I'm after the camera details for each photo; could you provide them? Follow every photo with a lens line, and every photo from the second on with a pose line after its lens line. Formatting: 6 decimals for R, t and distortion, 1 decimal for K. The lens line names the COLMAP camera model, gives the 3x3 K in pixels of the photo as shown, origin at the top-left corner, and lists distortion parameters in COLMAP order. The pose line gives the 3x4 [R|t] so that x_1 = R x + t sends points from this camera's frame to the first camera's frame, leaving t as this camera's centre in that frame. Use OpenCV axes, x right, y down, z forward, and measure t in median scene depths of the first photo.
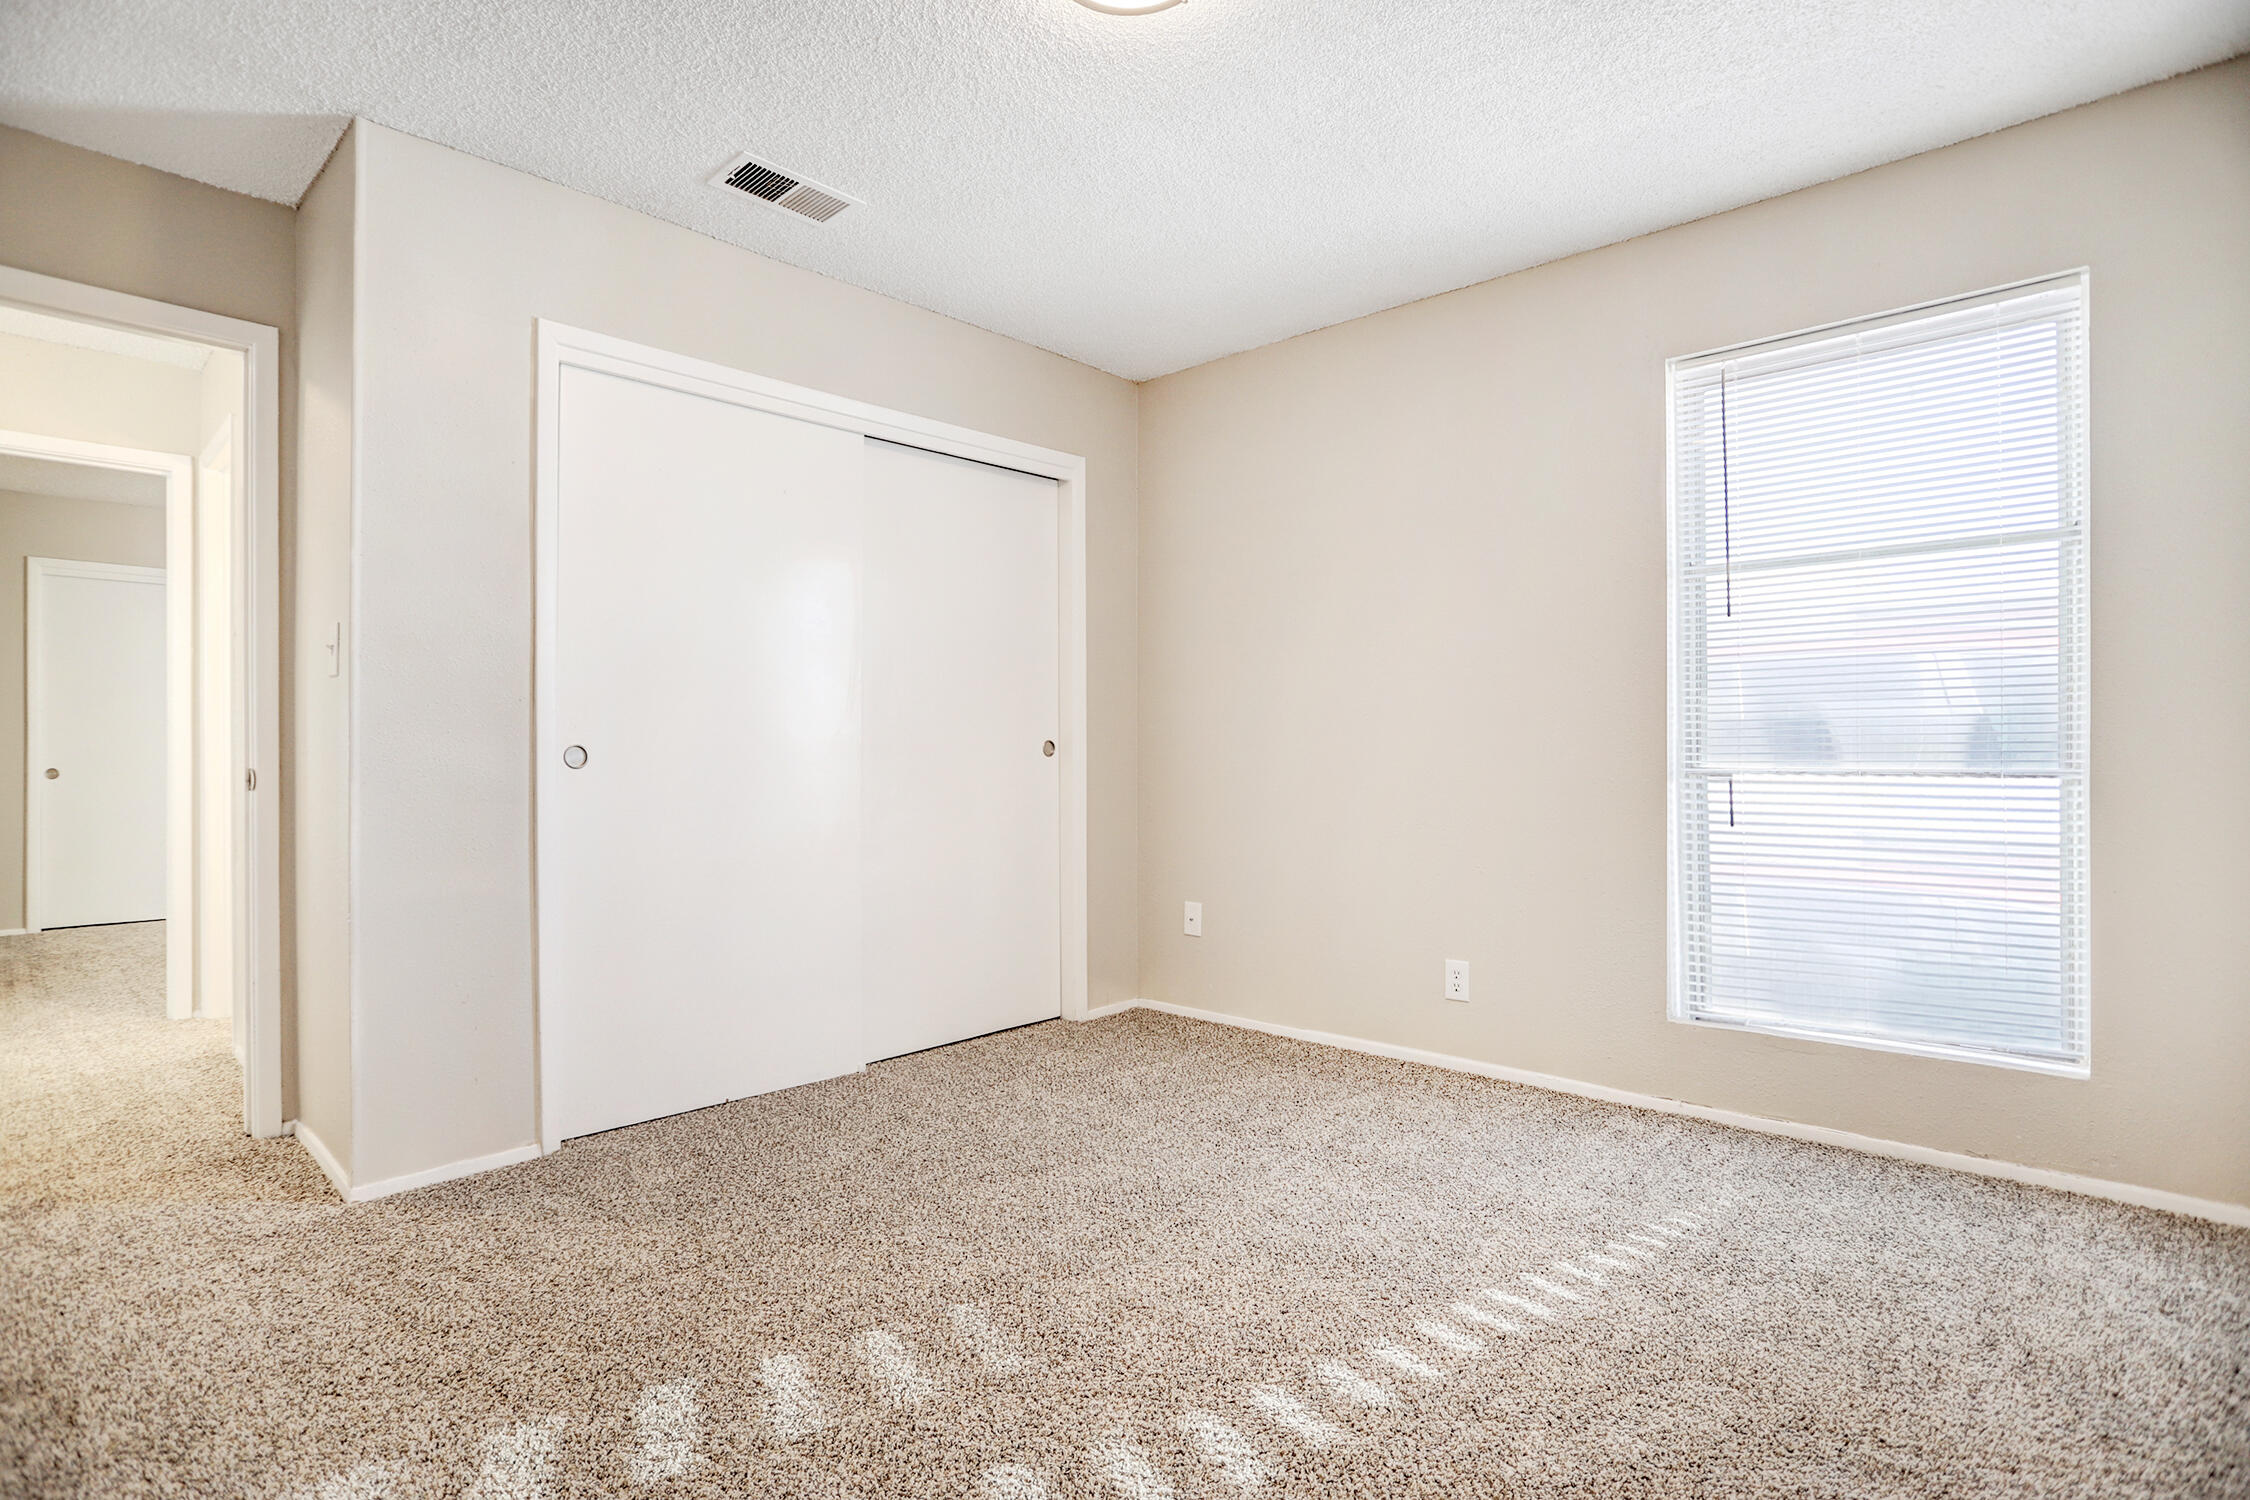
lens RADIAL K [[1107.9, 0, 1125.9], [0, 1107.9, 738.5], [0, 0, 1]] dist [-0.076748, 0.039859]
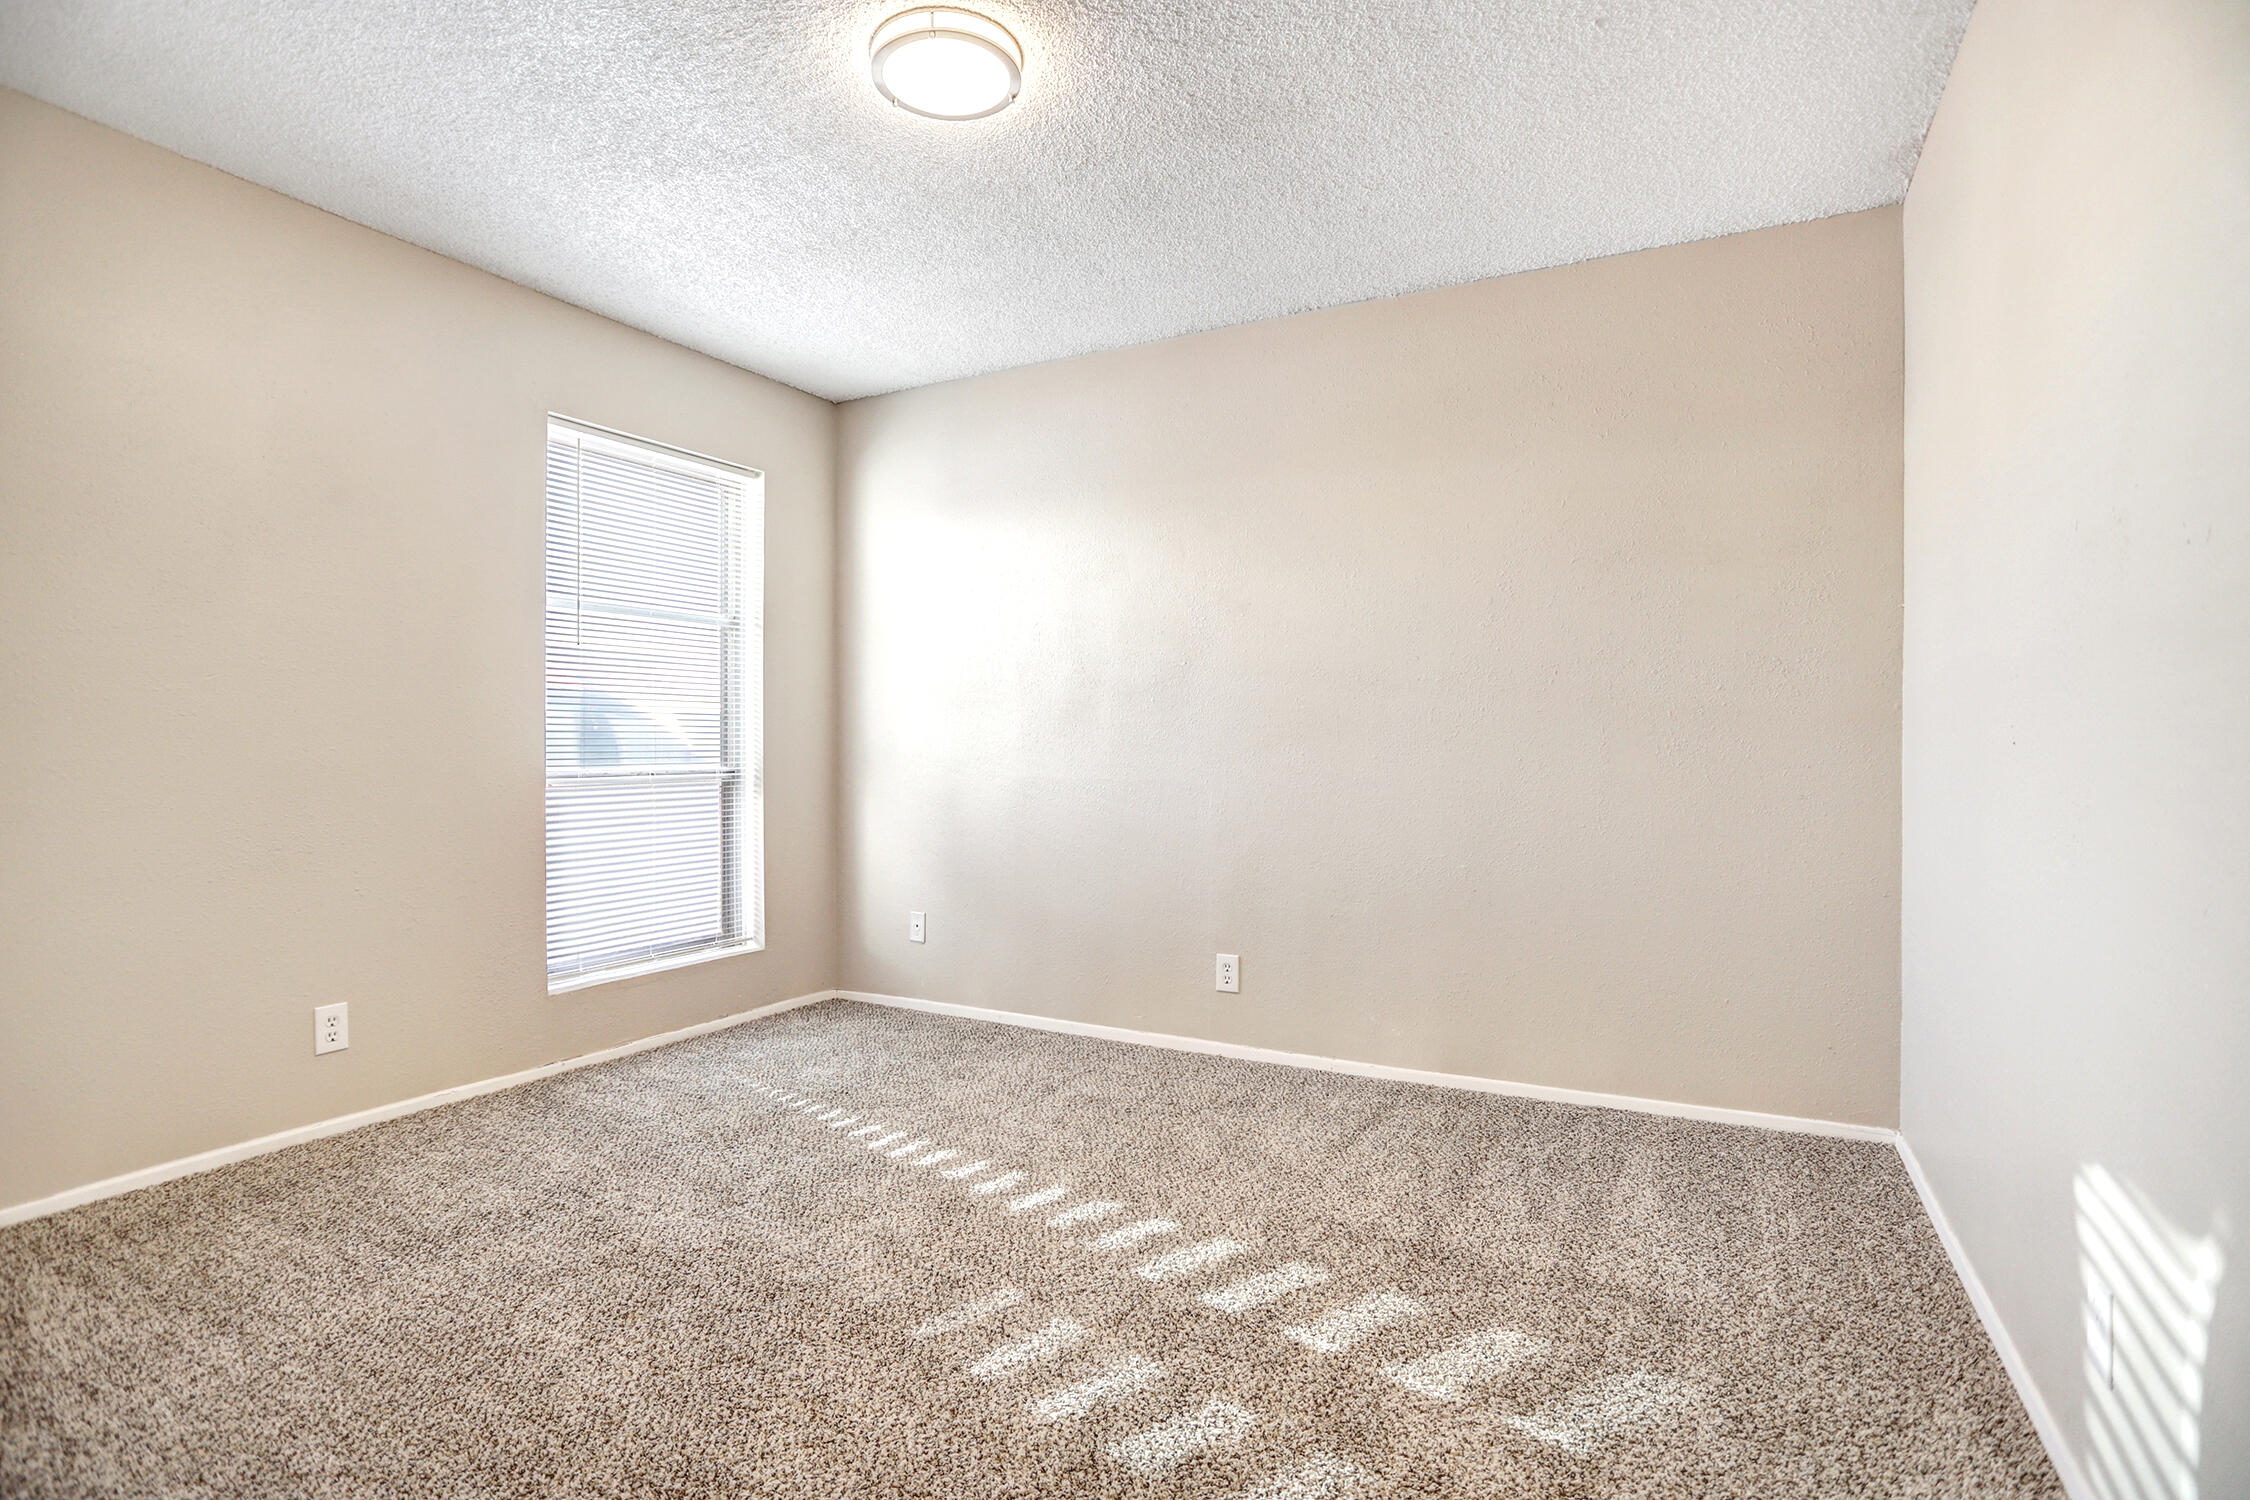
lens RADIAL K [[1107.9, 0, 1125.9], [0, 1107.9, 738.5], [0, 0, 1]] dist [-0.076748, 0.039859]
pose [[-0.232205, 0.011079, 0.972604, -0.878738], [-0.000969, 0.999932, -0.011622, 0.008102], [-0.972666, -0.003641, -0.232179, 0.811599]]
